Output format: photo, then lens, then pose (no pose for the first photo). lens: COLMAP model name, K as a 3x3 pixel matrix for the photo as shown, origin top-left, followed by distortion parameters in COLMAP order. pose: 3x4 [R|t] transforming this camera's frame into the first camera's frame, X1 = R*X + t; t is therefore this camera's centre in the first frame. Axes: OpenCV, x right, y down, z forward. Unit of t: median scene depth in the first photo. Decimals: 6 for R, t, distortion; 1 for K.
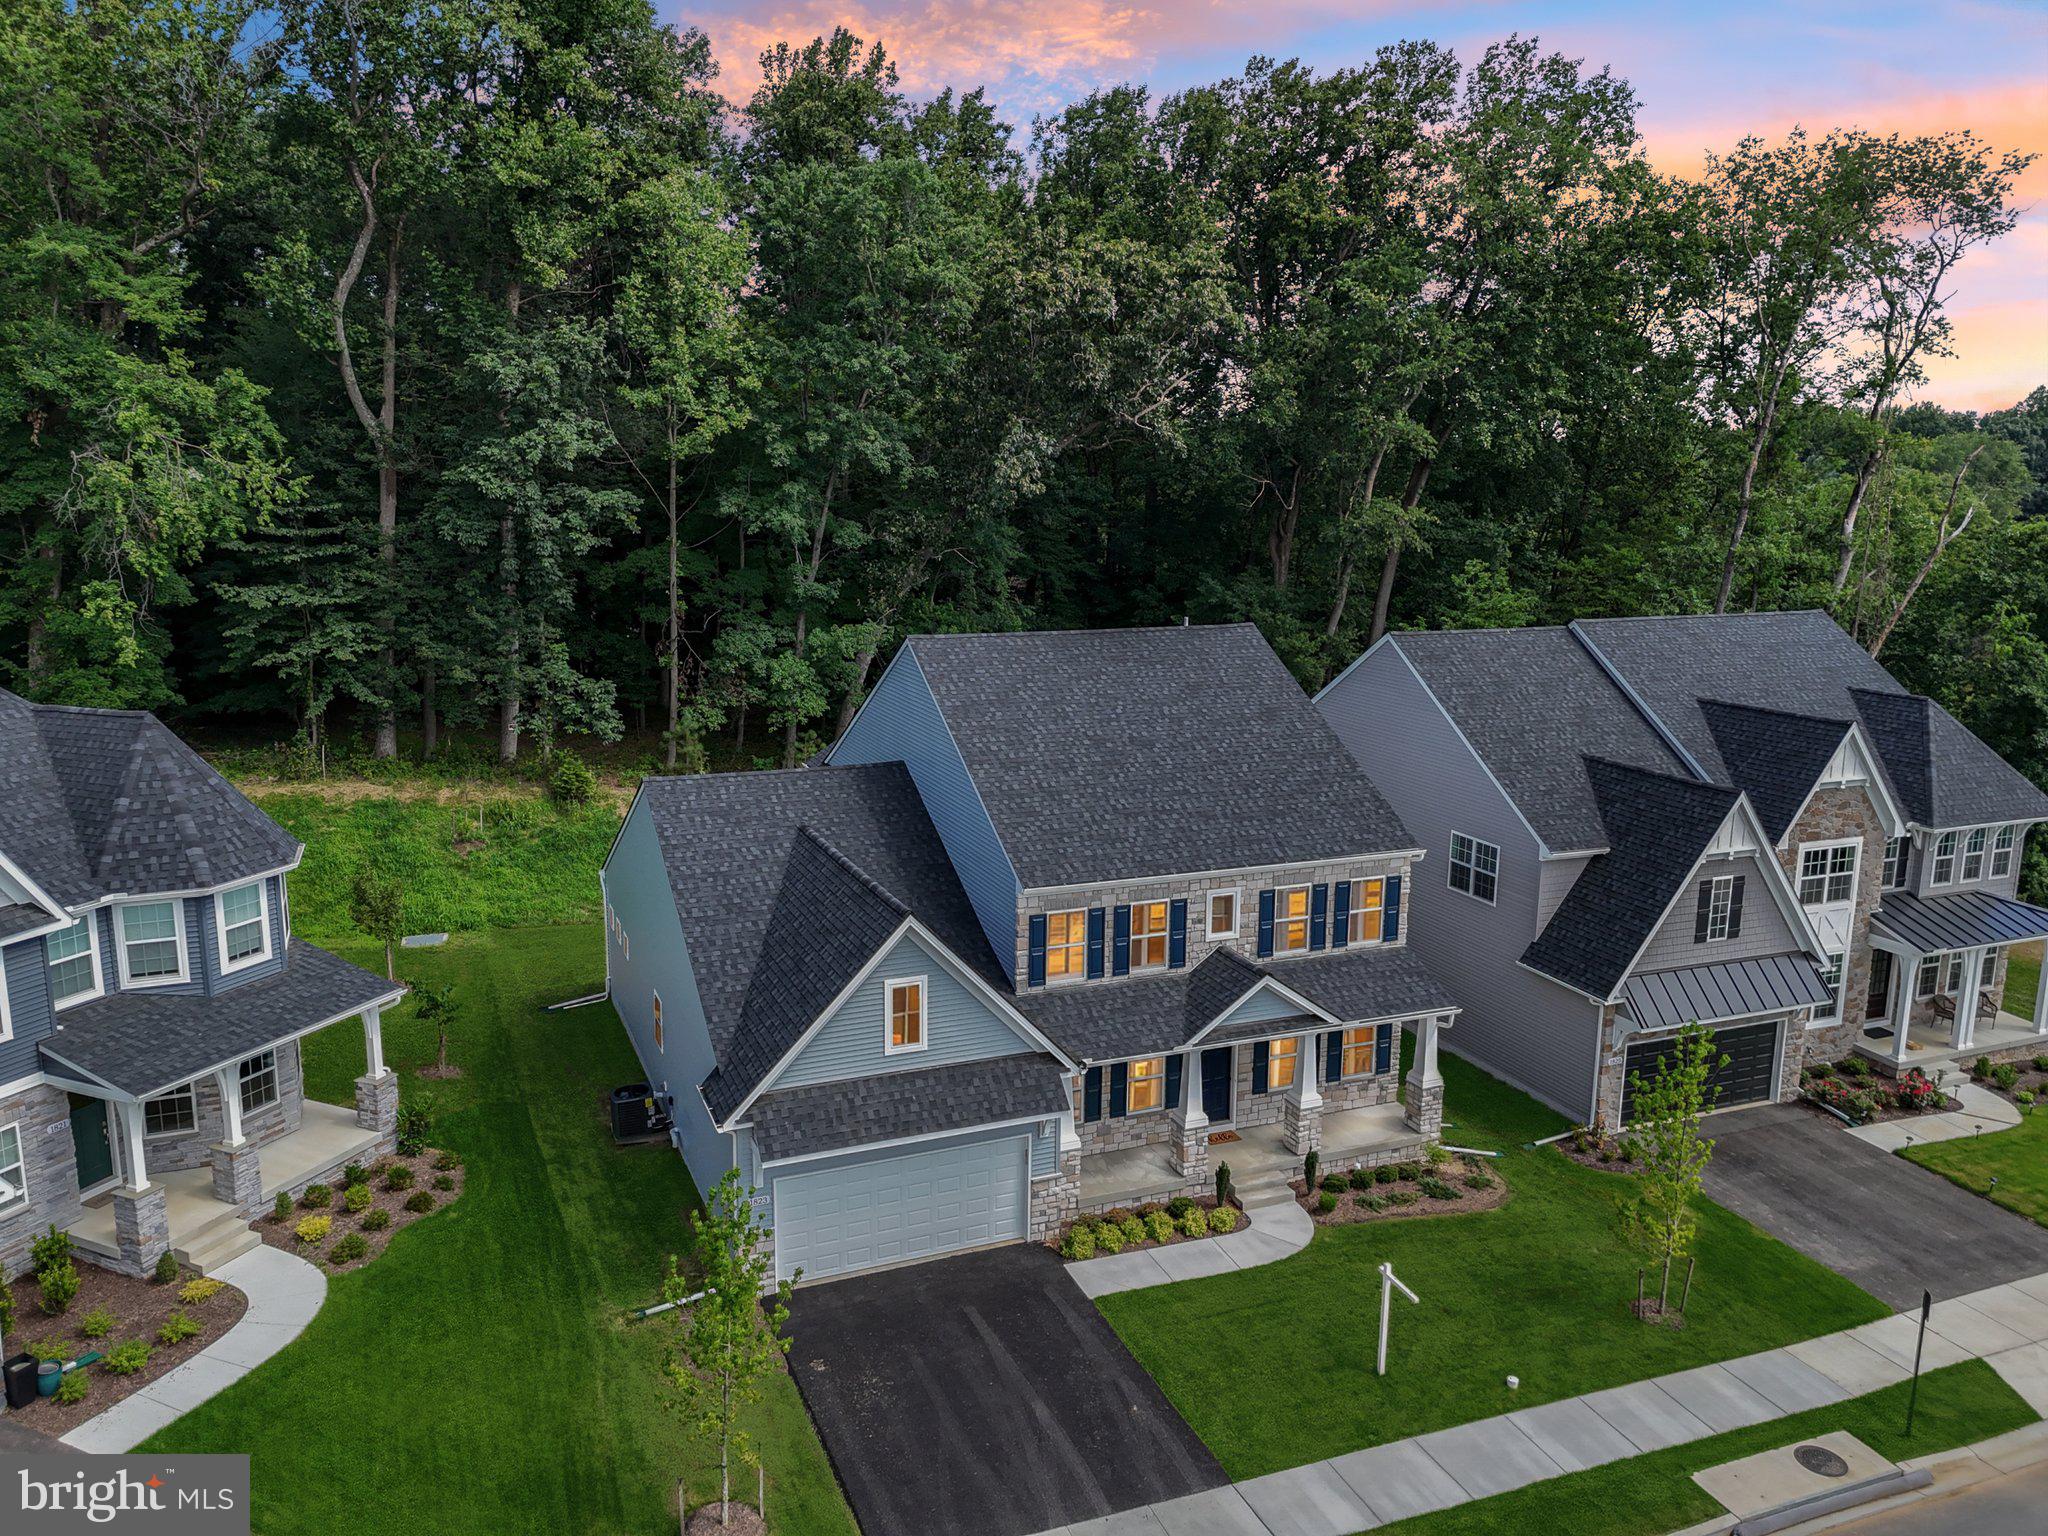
lens RADIAL K [[1503.8, 0, 1024.0], [0, 1503.8, 768.0], [0, 0, 1]] dist [0.066431, -0.065829]
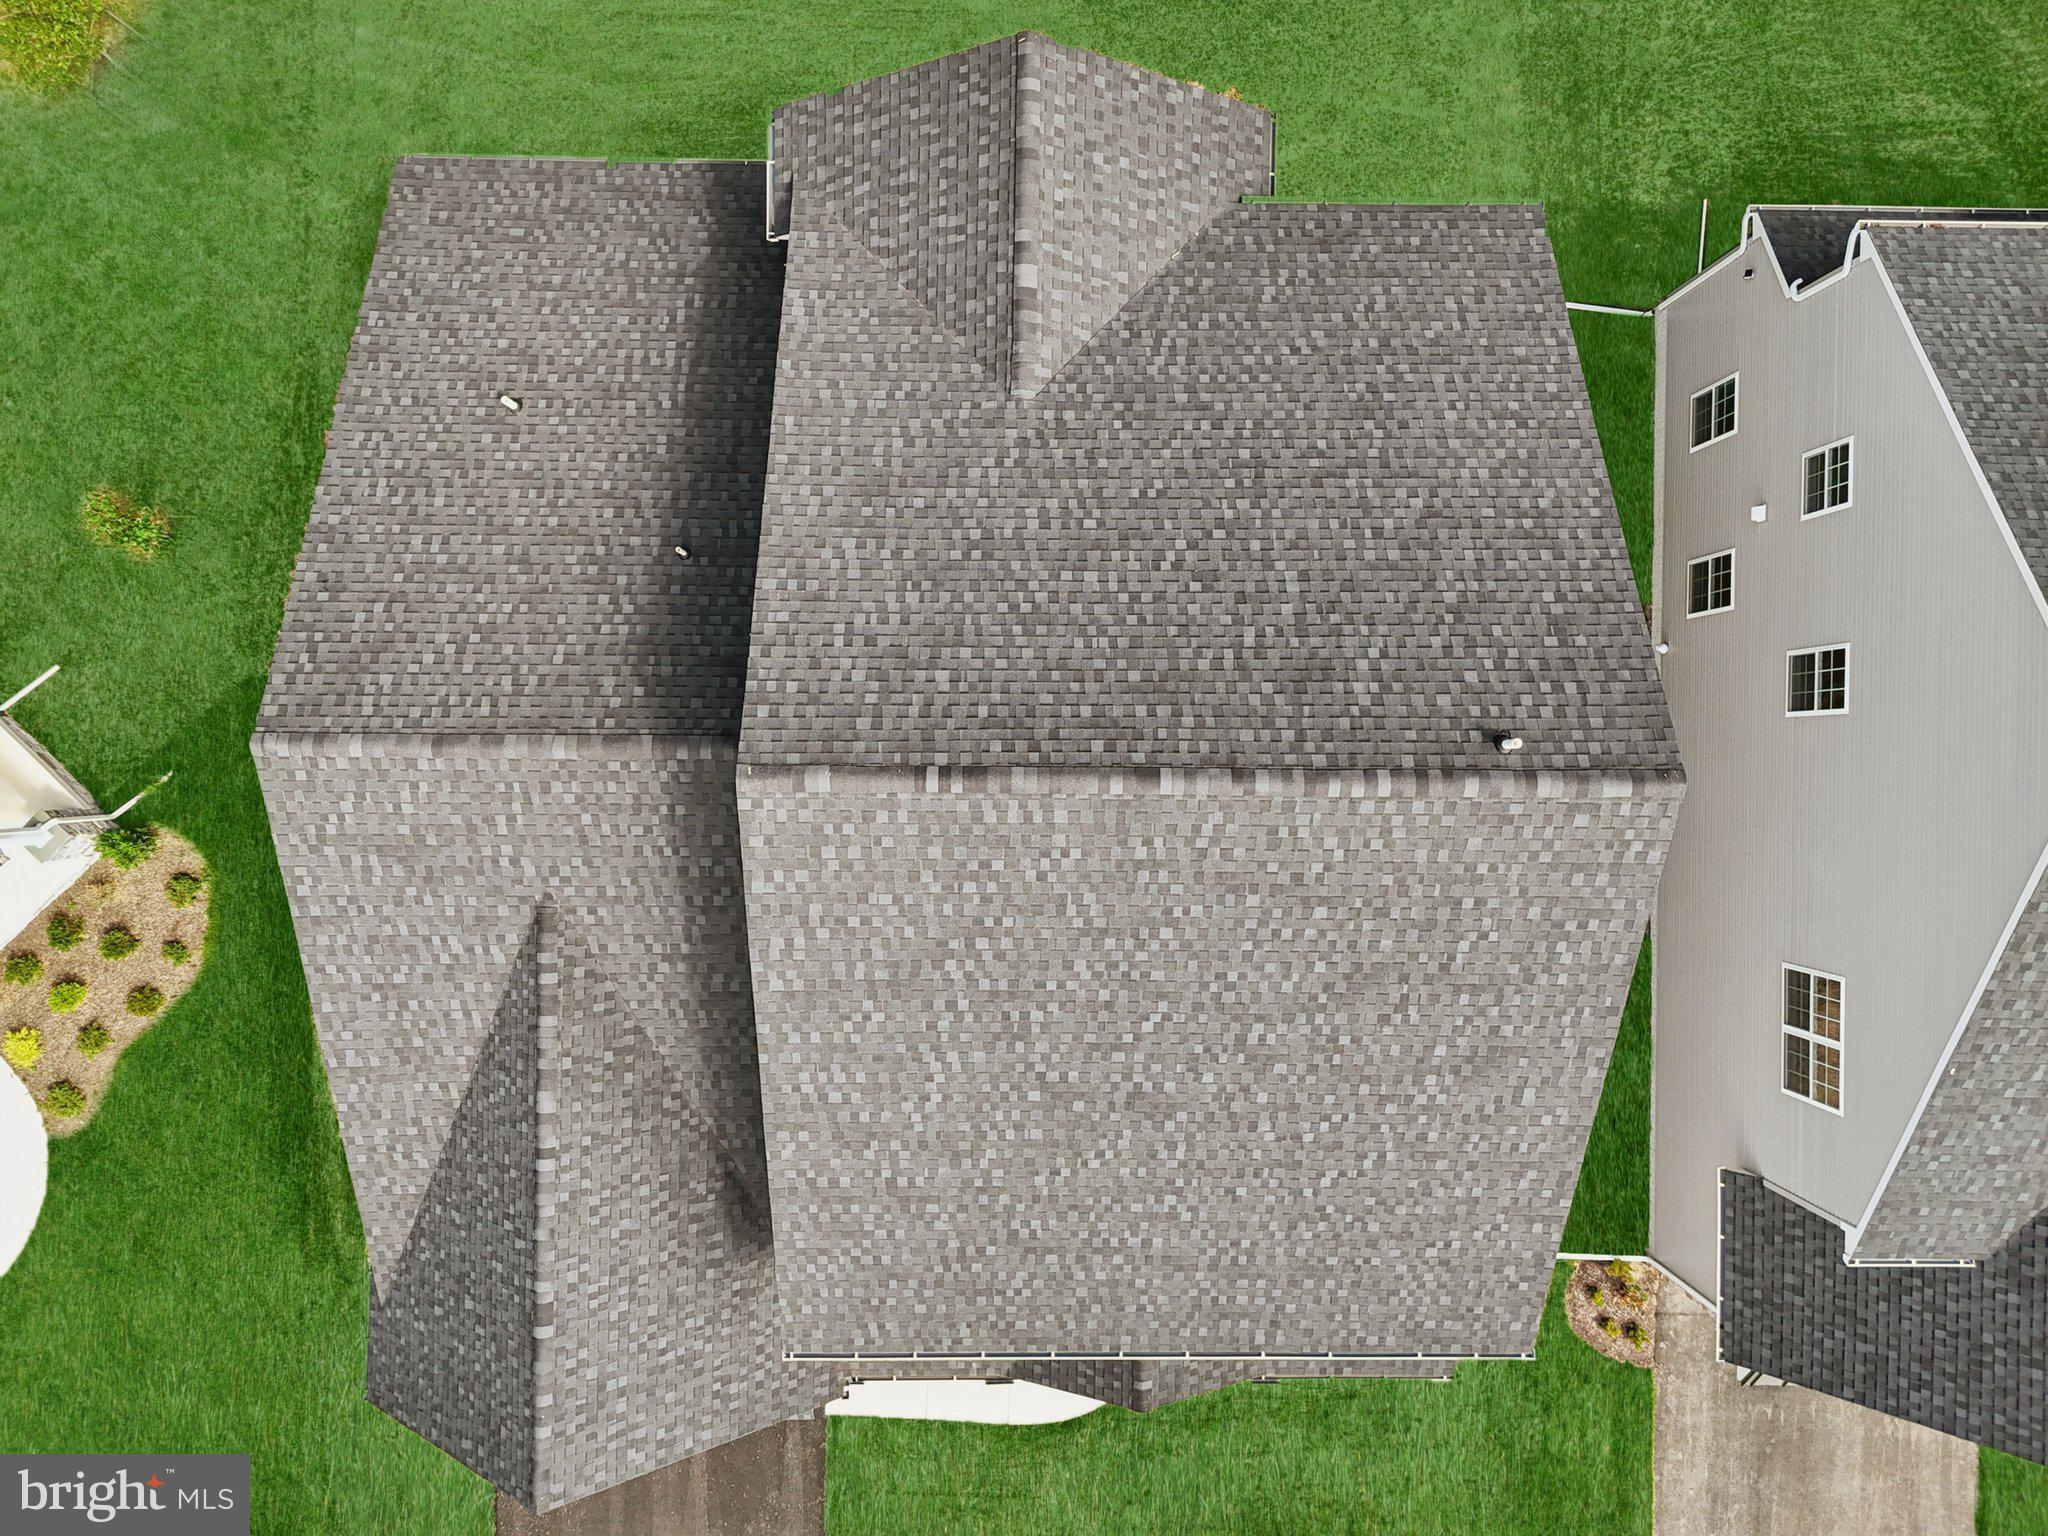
lens RADIAL K [[1530.1, 0, 1025.0], [0, 1530.1, 716.8], [0, 0, 1]] dist [0.002355, 0.004931]
pose [[0.921357, 0.388602, 0.009429, -0.015986], [-0.091636, 0.193563, 0.976799, -0.558896], [0.377761, -0.900845, 0.213950, 1.037755]]
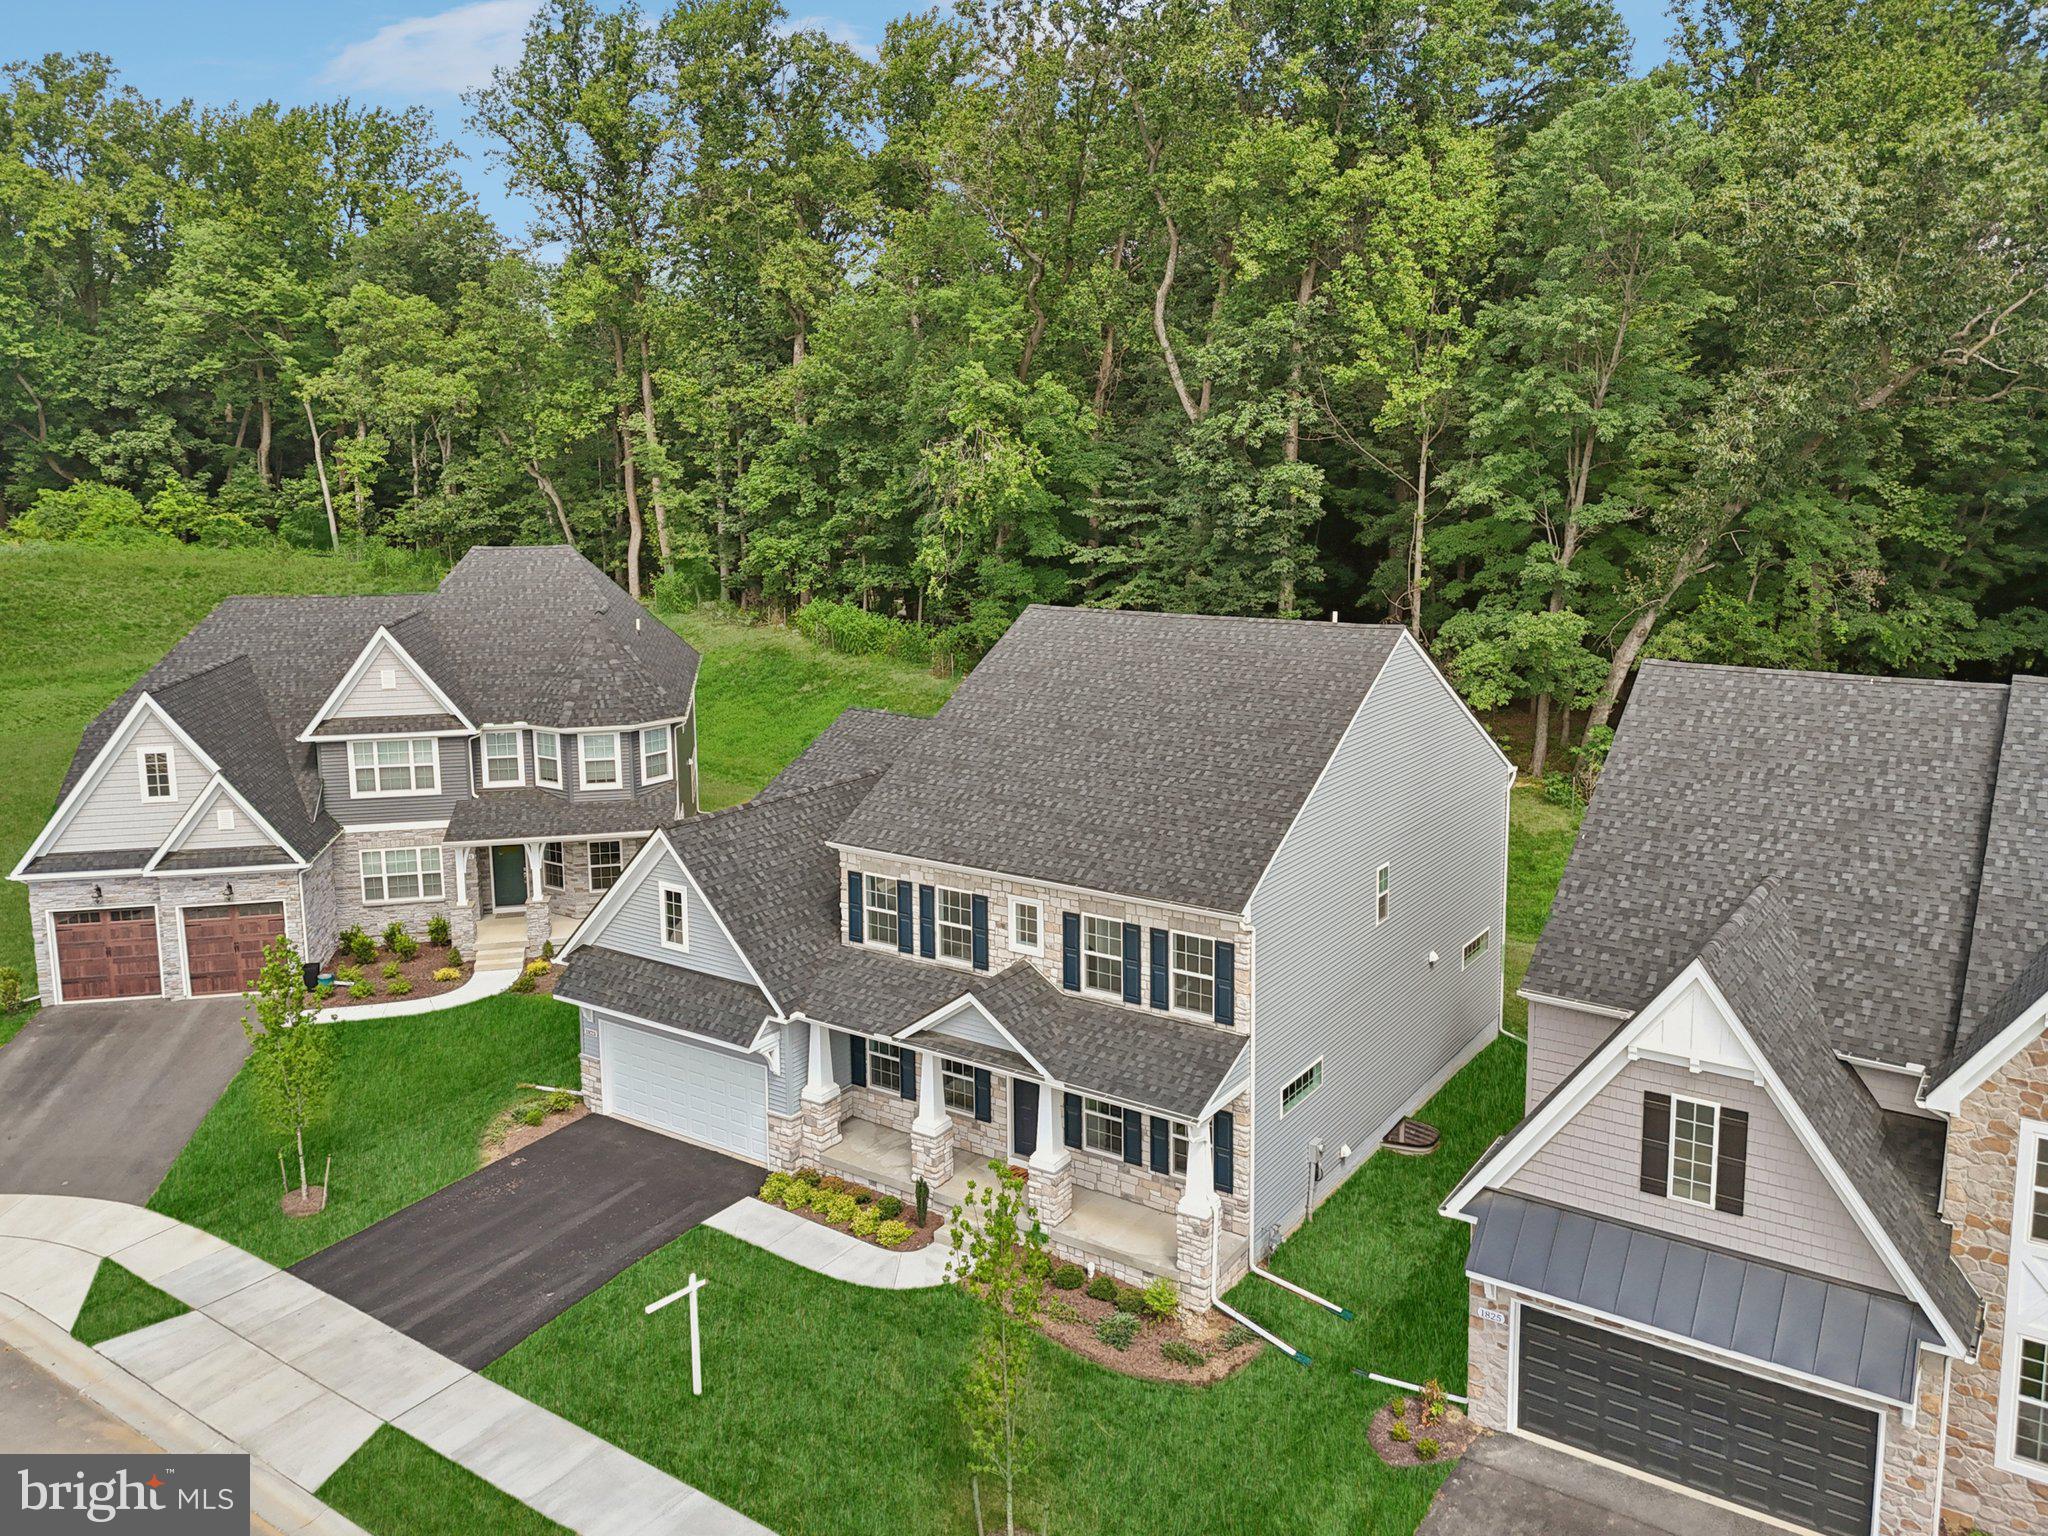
lens RADIAL K [[1532.3, 0, 1072.5], [0, 1532.3, 680.9], [0, 0, 1]] dist [0.065007, -0.062971]
pose [[0.566050, 0.112489, -0.816660, 0.865168], [-0.148684, 0.988331, 0.033079, -0.081227], [0.810852, 0.102700, 0.576170, 0.464883]]
